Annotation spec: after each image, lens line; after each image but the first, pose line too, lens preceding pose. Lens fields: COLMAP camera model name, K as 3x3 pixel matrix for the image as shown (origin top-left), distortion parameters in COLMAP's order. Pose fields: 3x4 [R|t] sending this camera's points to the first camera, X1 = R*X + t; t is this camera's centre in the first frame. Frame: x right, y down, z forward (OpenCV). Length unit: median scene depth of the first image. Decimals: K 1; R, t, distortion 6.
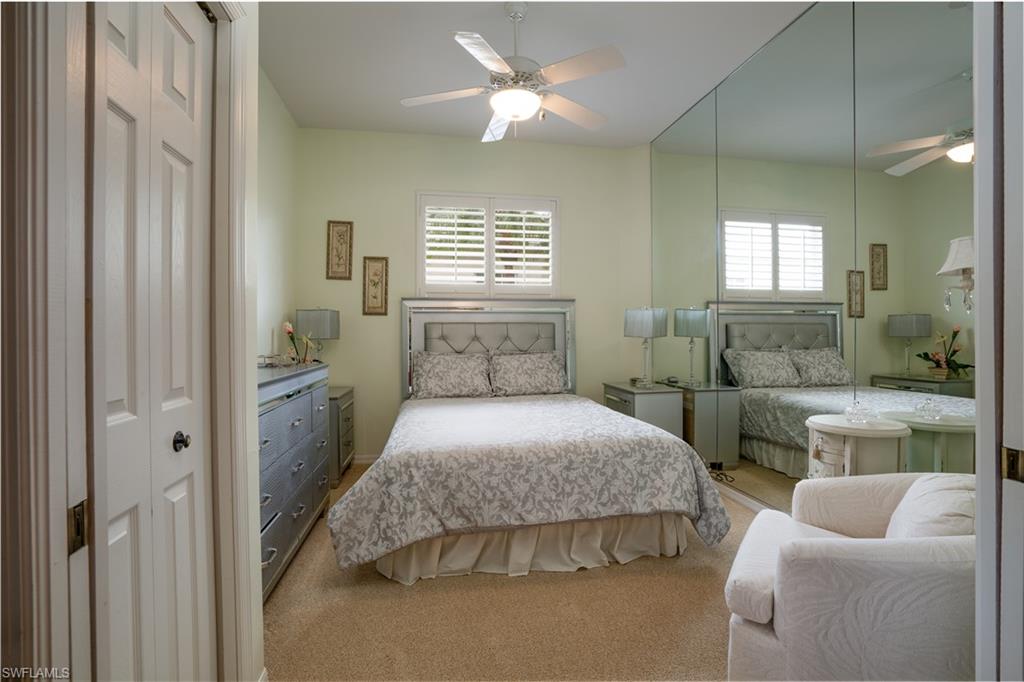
lens RADIAL K [[479.5, 0, 509.7], [0, 479.5, 336.7], [0, 0, 1]] dist [-0.008263, 0.000804]
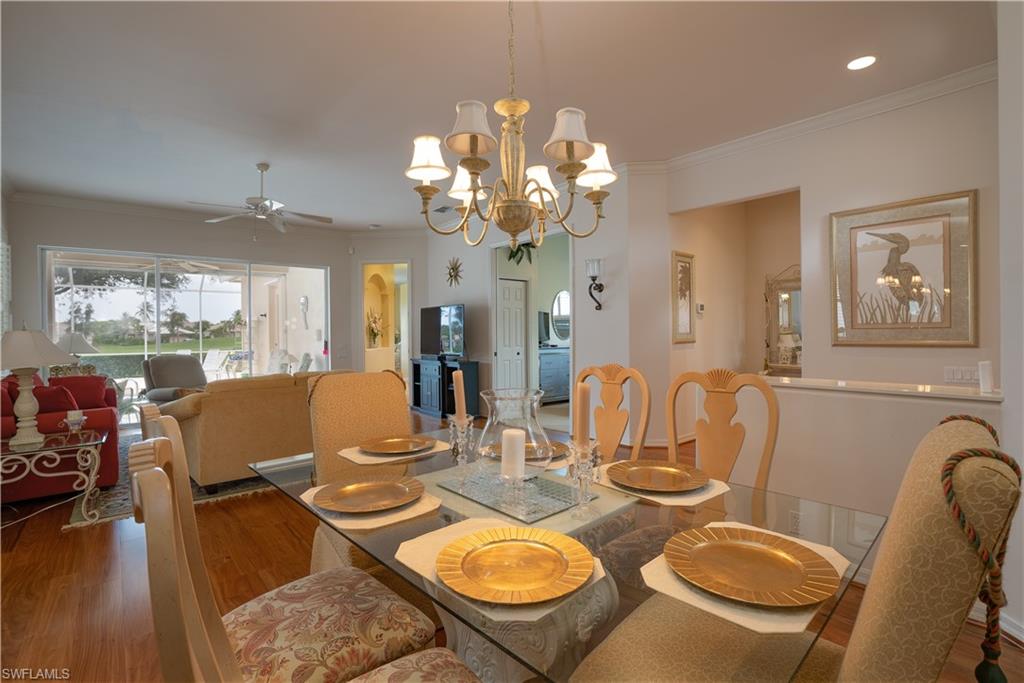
lens RADIAL K [[479.5, 0, 509.7], [0, 479.5, 337.2], [0, 0, 1]] dist [-0.008263, 0.000804]
pose [[0.507983, 0.004986, -0.861353, 1.285529], [0.001325, 0.999978, 0.006570, -0.009765], [0.861366, -0.004479, 0.507965, -0.630613]]
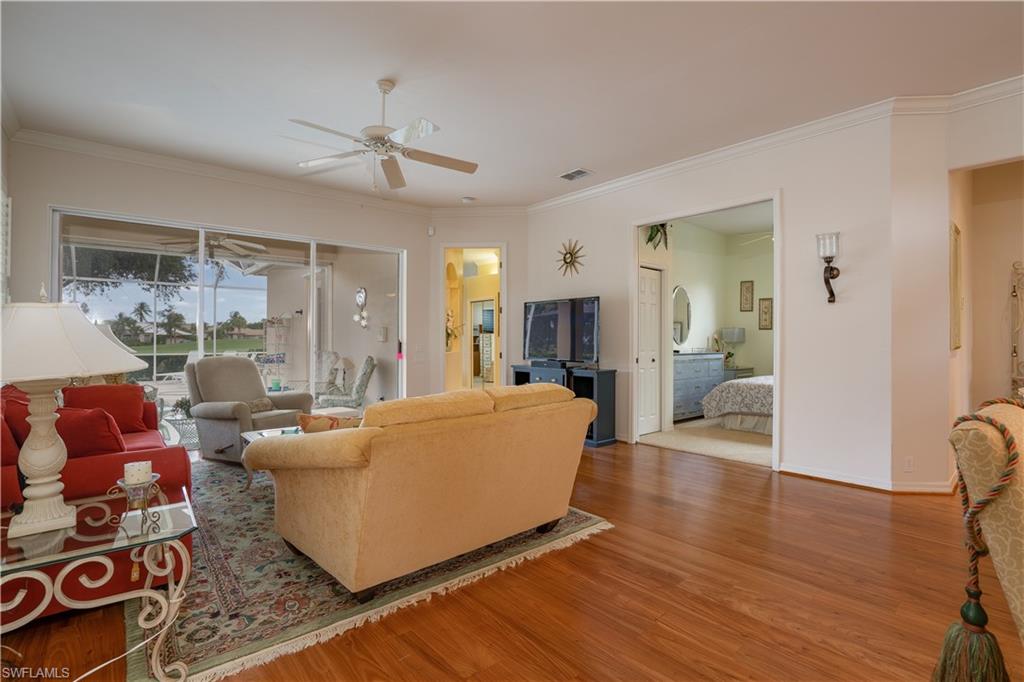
lens RADIAL K [[471.7, 0, 511.1], [0, 471.7, 338.3], [0, 0, 1]] dist [-0.013777, 0.000226]
pose [[0.527029, 0.002200, -0.849845, 0.748217], [-0.012725, 0.999905, -0.005302, 0.009383], [0.849752, 0.013609, 0.527007, -0.790364]]
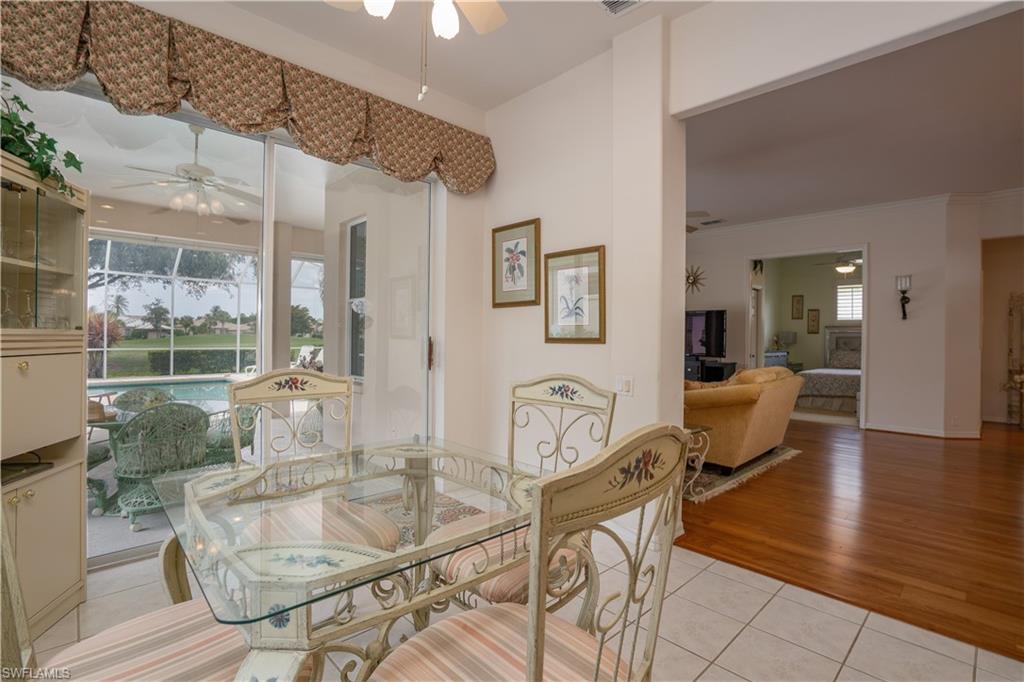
lens RADIAL K [[479.5, 0, 509.7], [0, 479.5, 336.7], [0, 0, 1]] dist [-0.008263, 0.000804]
pose [[0.574992, 0.009475, -0.818104, 0.799426], [-0.022373, 0.999741, -0.004146, 0.013725], [0.817853, 0.020688, 0.575056, -1.603553]]
